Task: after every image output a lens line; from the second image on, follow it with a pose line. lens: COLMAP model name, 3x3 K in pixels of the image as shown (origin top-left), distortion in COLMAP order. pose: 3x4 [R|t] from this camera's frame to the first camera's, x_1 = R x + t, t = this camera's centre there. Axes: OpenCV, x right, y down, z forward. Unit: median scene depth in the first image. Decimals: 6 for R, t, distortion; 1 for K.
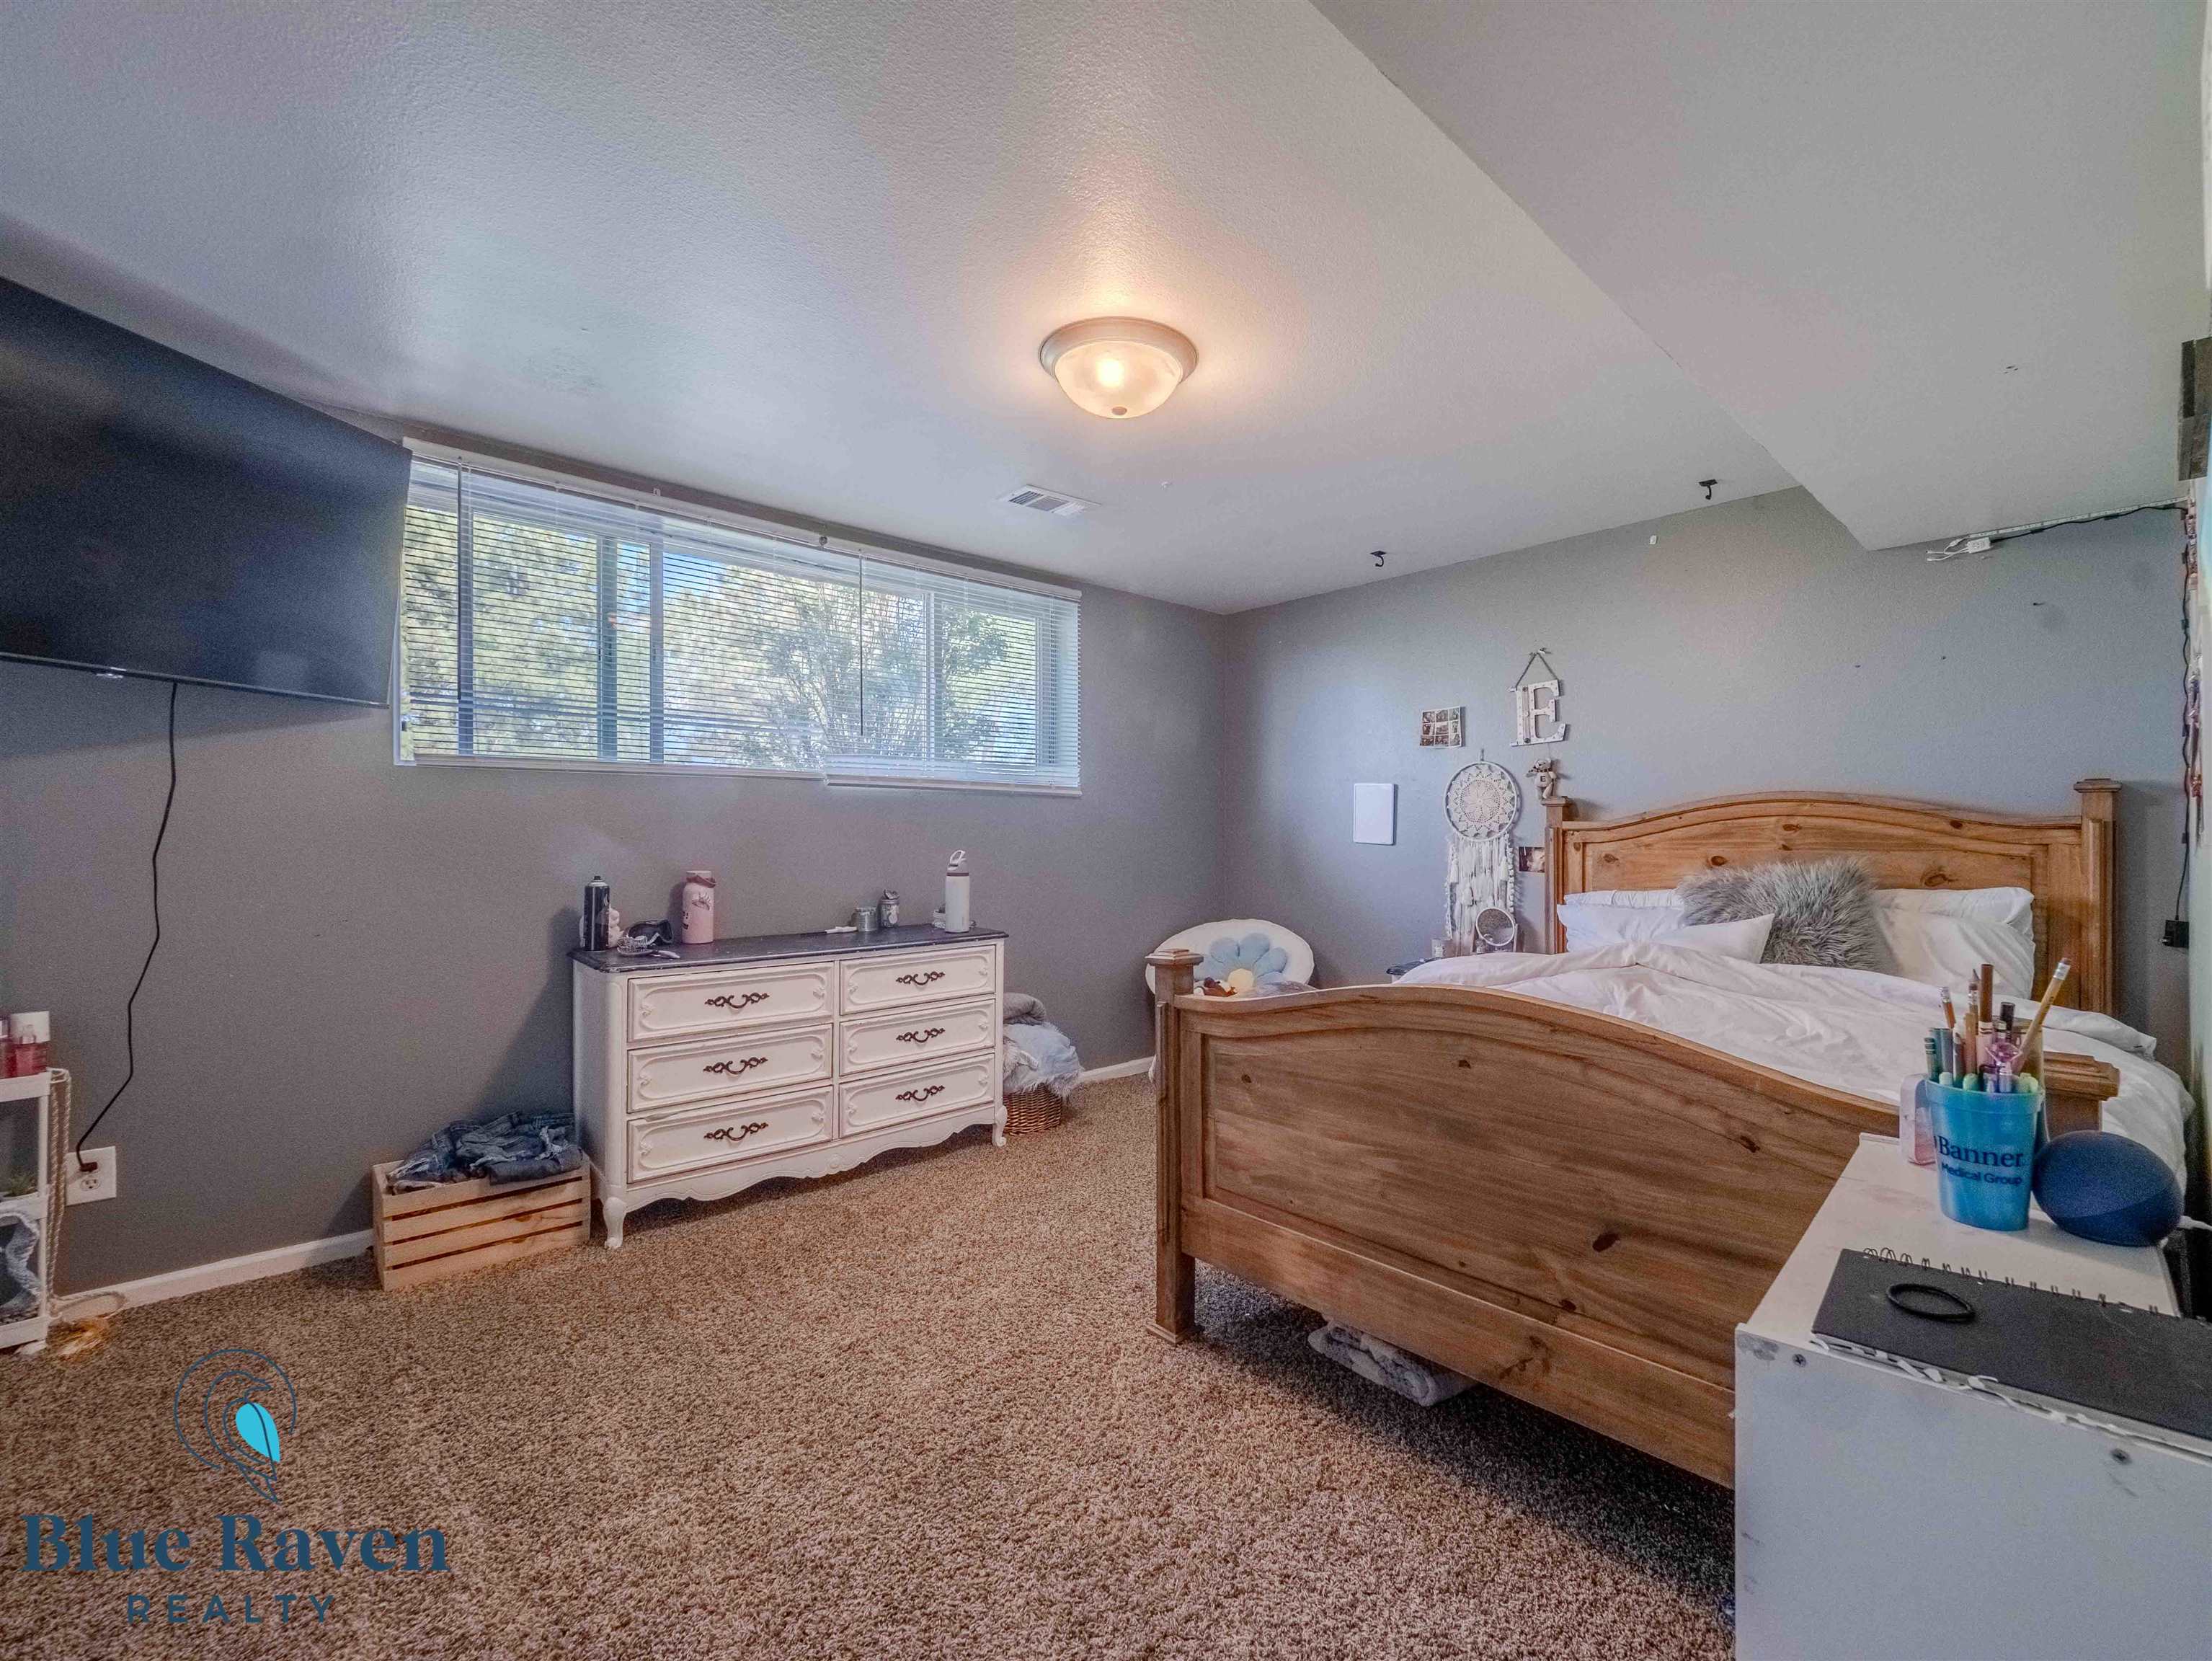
lens RADIAL K [[956.8, 0, 1124.5], [0, 956.8, 828.7], [0, 0, 1]] dist [-0.012214, -0.000404]
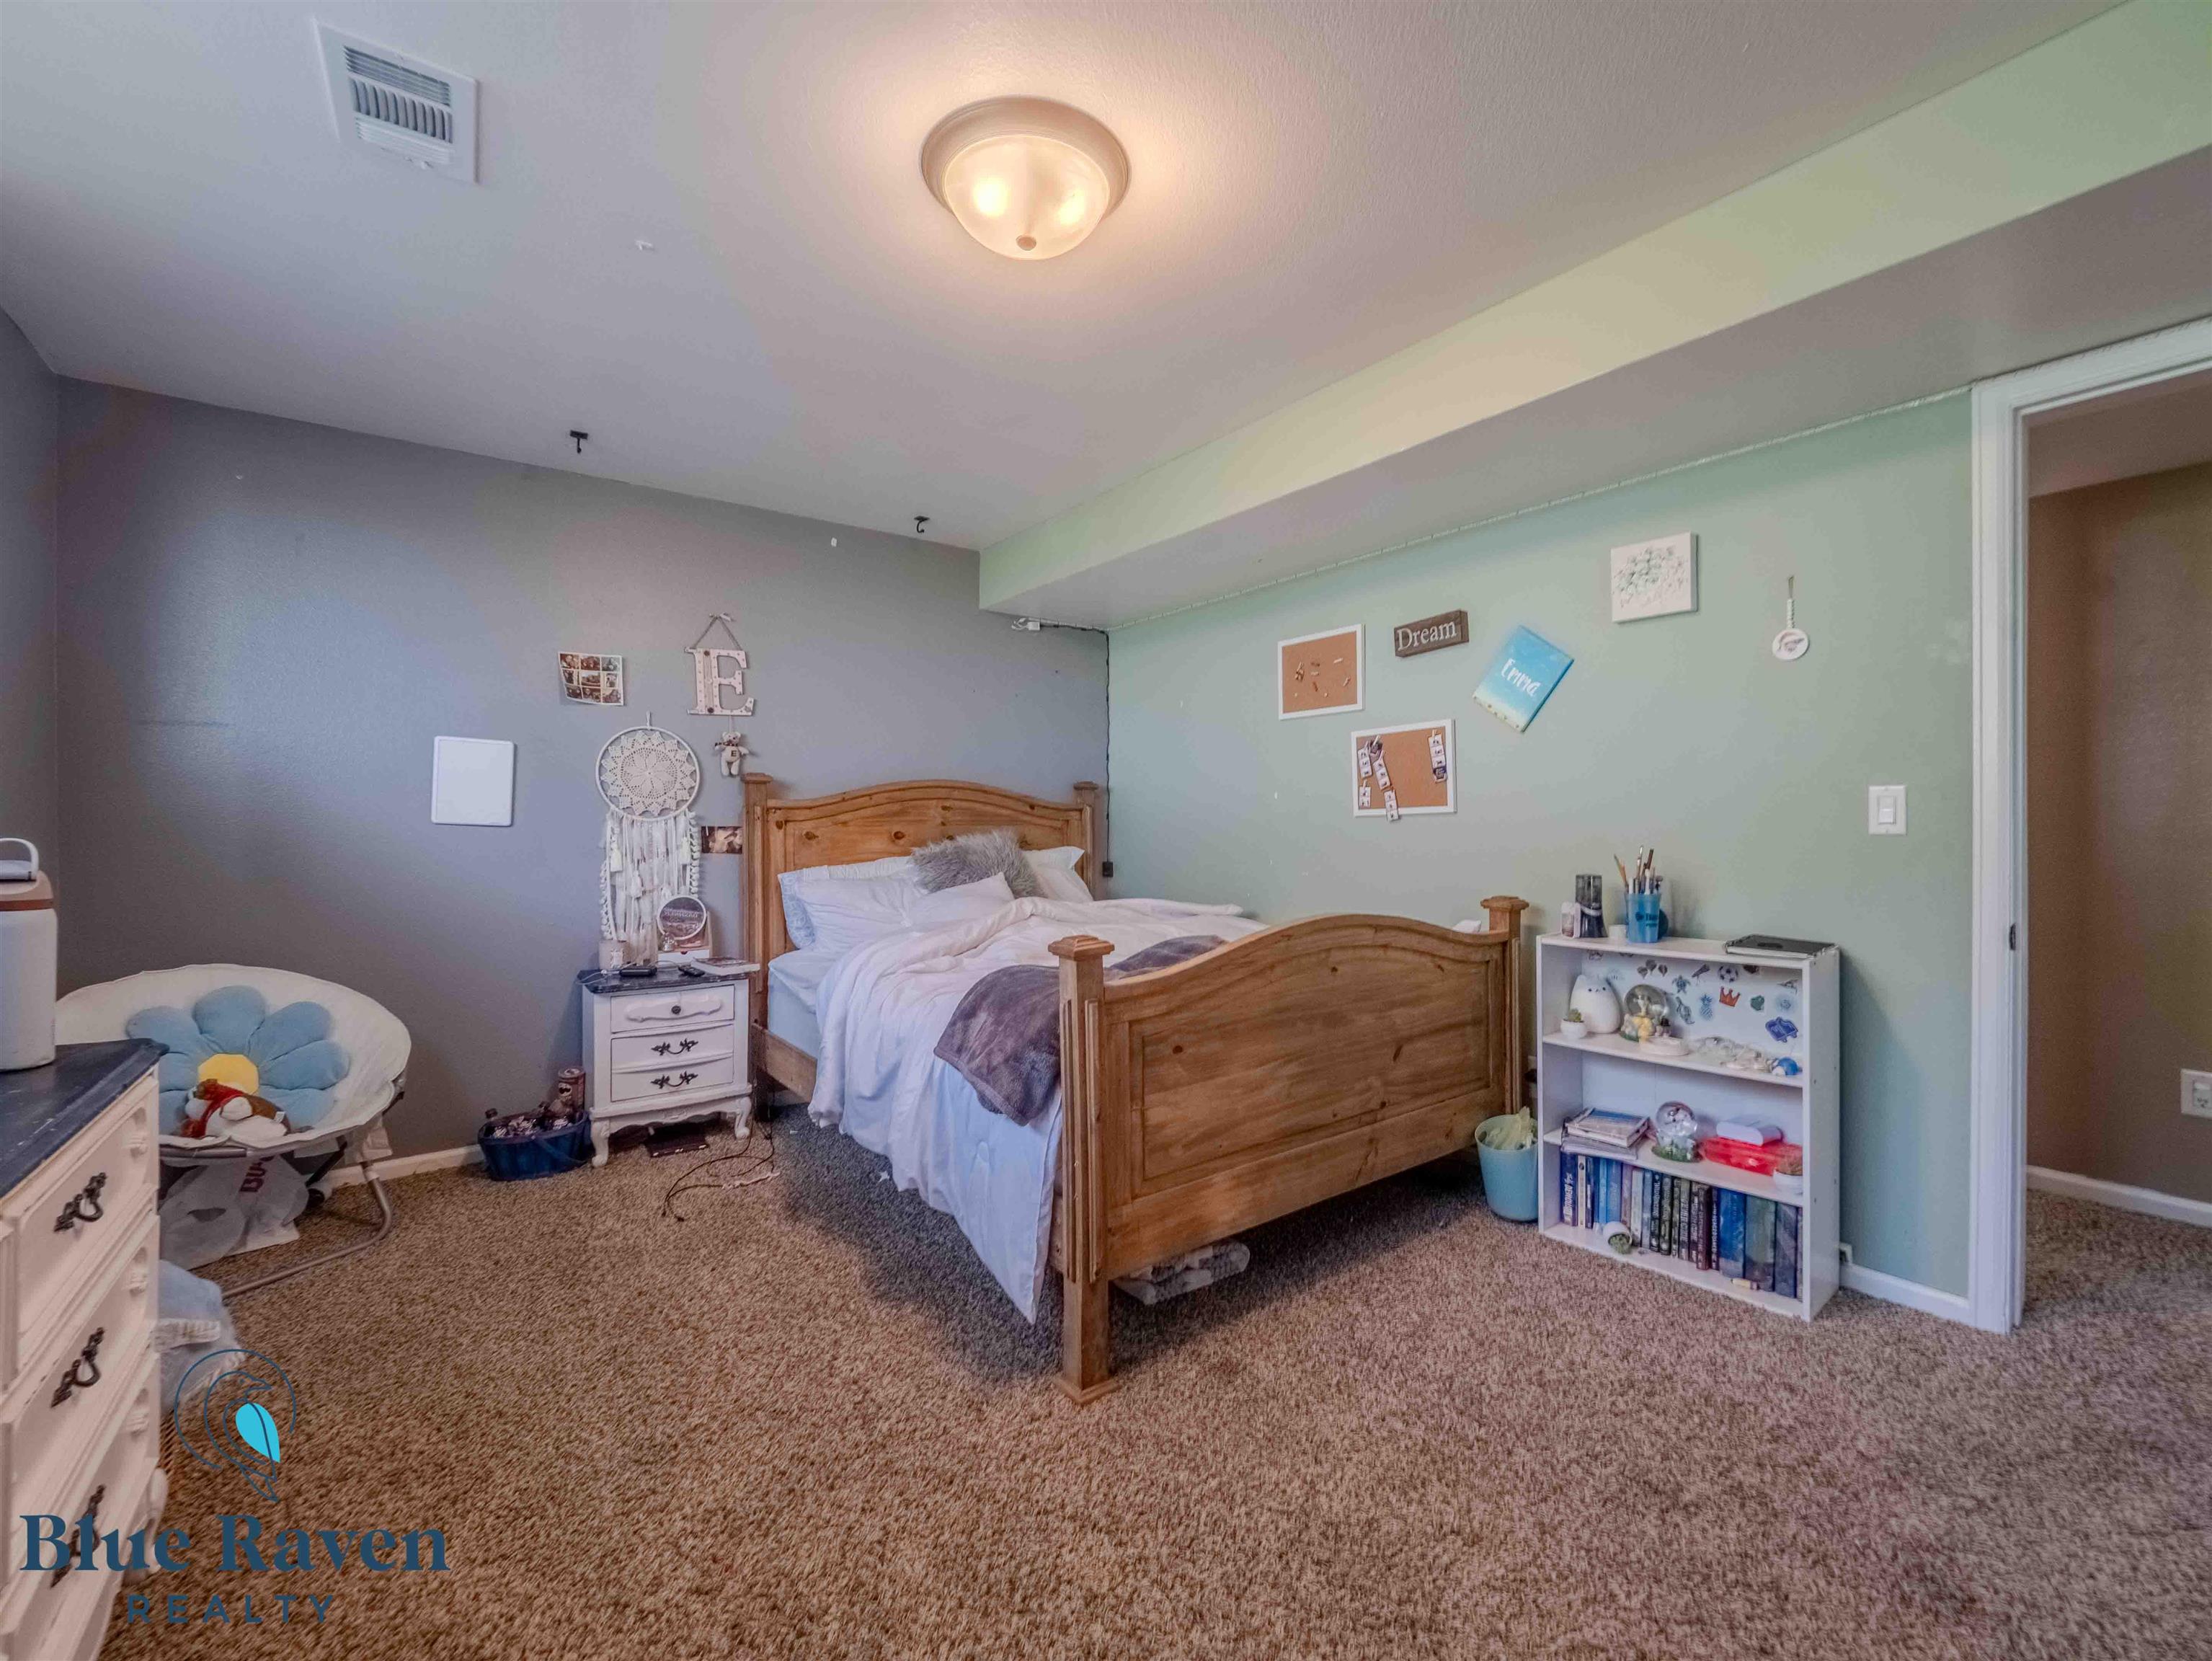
lens RADIAL K [[956.8, 0, 1124.5], [0, 956.8, 828.7], [0, 0, 1]] dist [-0.012214, -0.000404]
pose [[0.079131, -0.001771, 0.996863, -0.491397], [-0.002369, 0.999995, 0.001965, 0.020164], [-0.996861, -0.002517, 0.079126, 0.565877]]
